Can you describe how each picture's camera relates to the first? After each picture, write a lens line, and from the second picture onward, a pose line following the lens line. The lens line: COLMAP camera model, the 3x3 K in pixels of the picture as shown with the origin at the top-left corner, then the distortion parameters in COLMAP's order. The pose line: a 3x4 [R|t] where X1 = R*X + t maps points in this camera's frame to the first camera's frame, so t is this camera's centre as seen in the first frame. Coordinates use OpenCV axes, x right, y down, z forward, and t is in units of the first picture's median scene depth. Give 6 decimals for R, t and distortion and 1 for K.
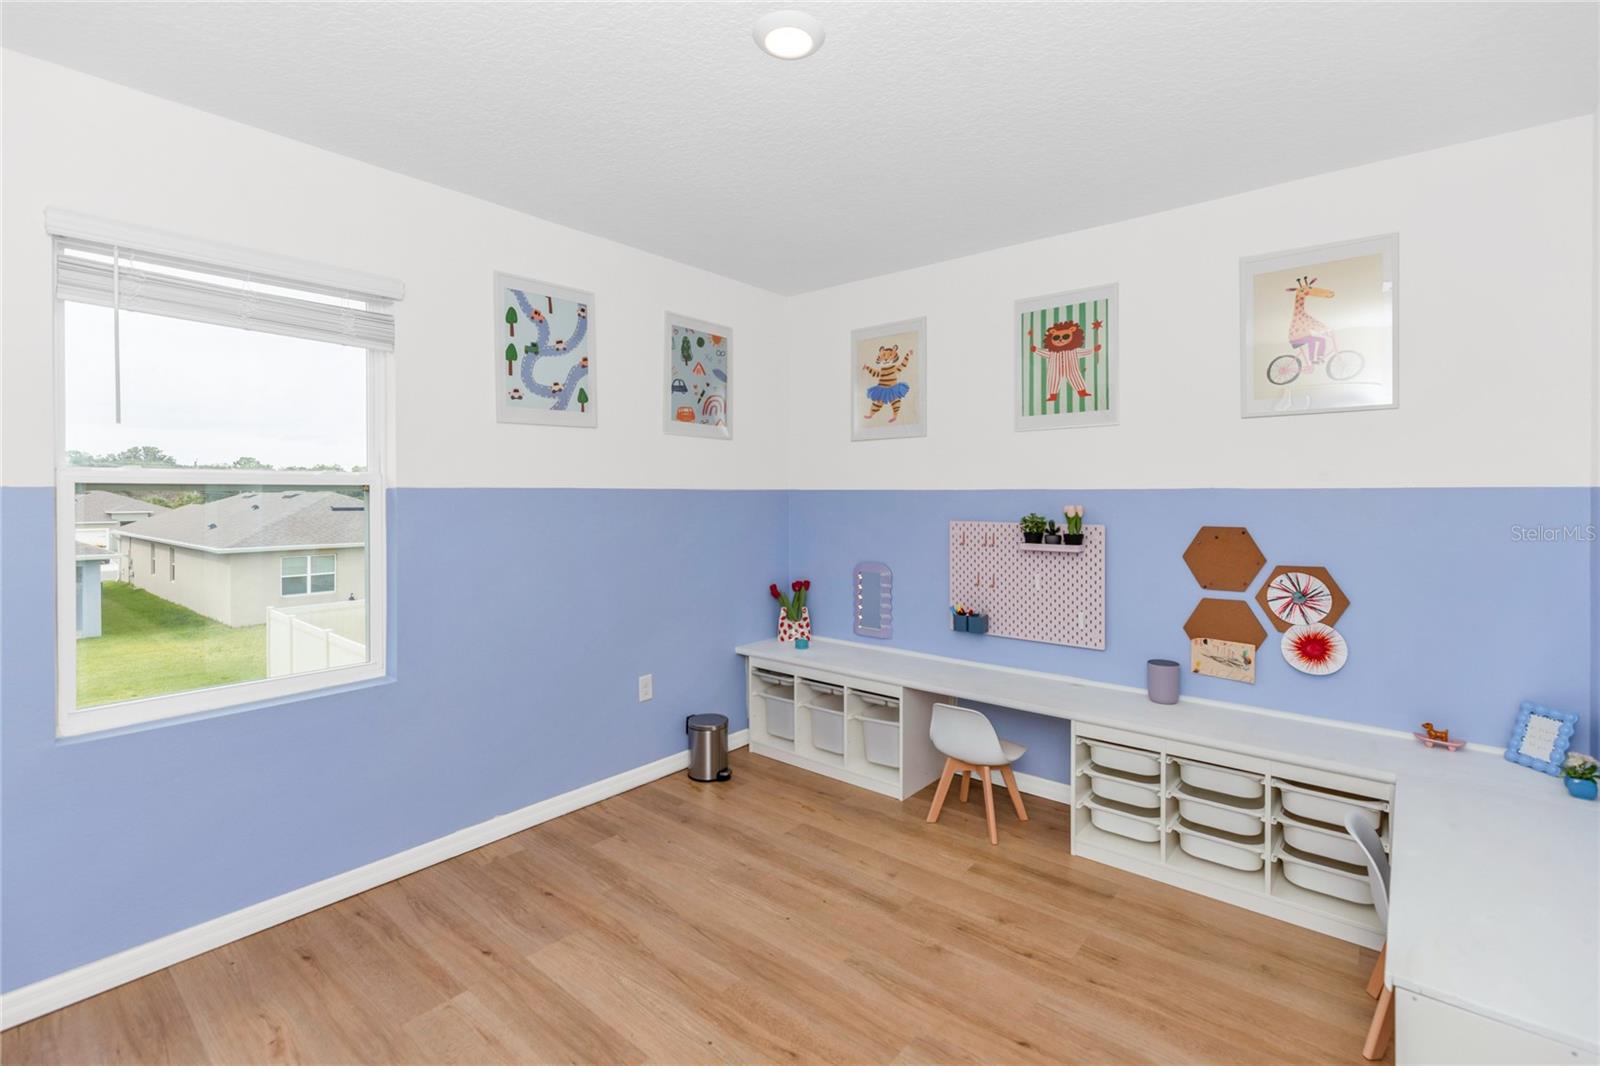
lens RADIAL K [[735.1, 0, 800.8], [0, 735.1, 482.4], [0, 0, 1]] dist [0.018113, 0.000433]
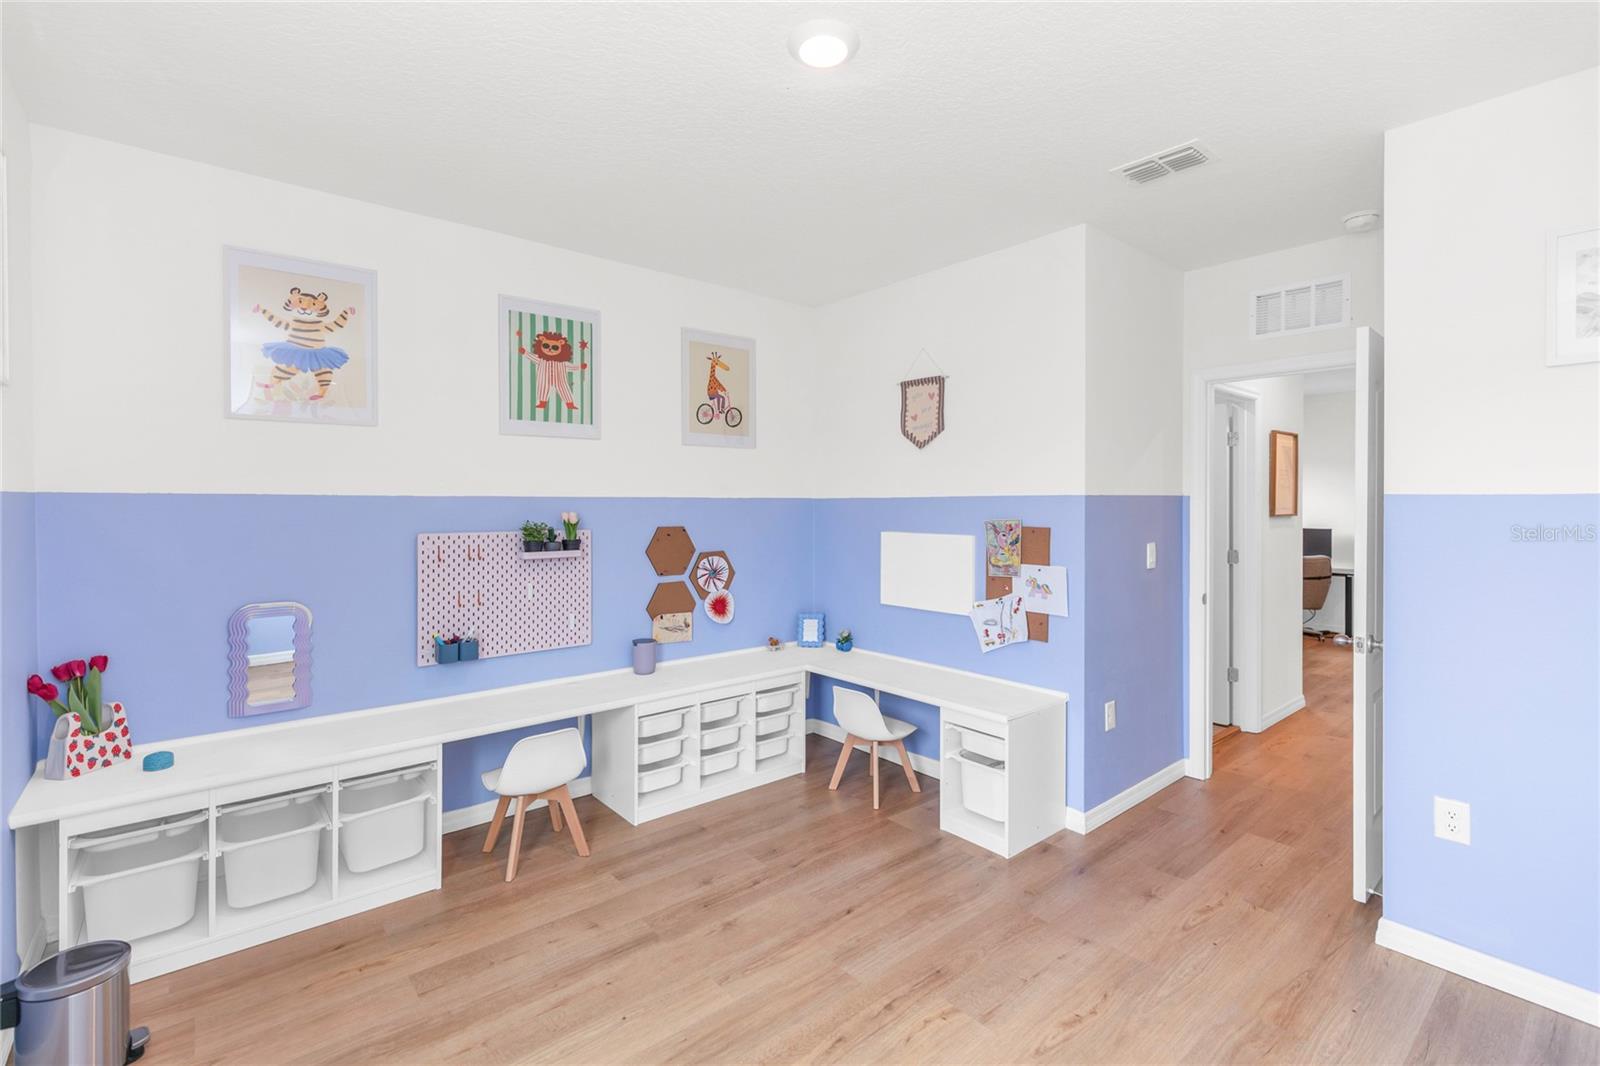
lens RADIAL K [[731.3, 0, 786.6], [0, 731.3, 491.8], [0, 0, 1]] dist [0.005727, 0.000491]
pose [[0.172384, 0.015664, 0.984905, -0.595178], [-0.015802, 0.999789, -0.013135, 0.011100], [-0.984903, -0.013299, 0.172595, 0.516389]]
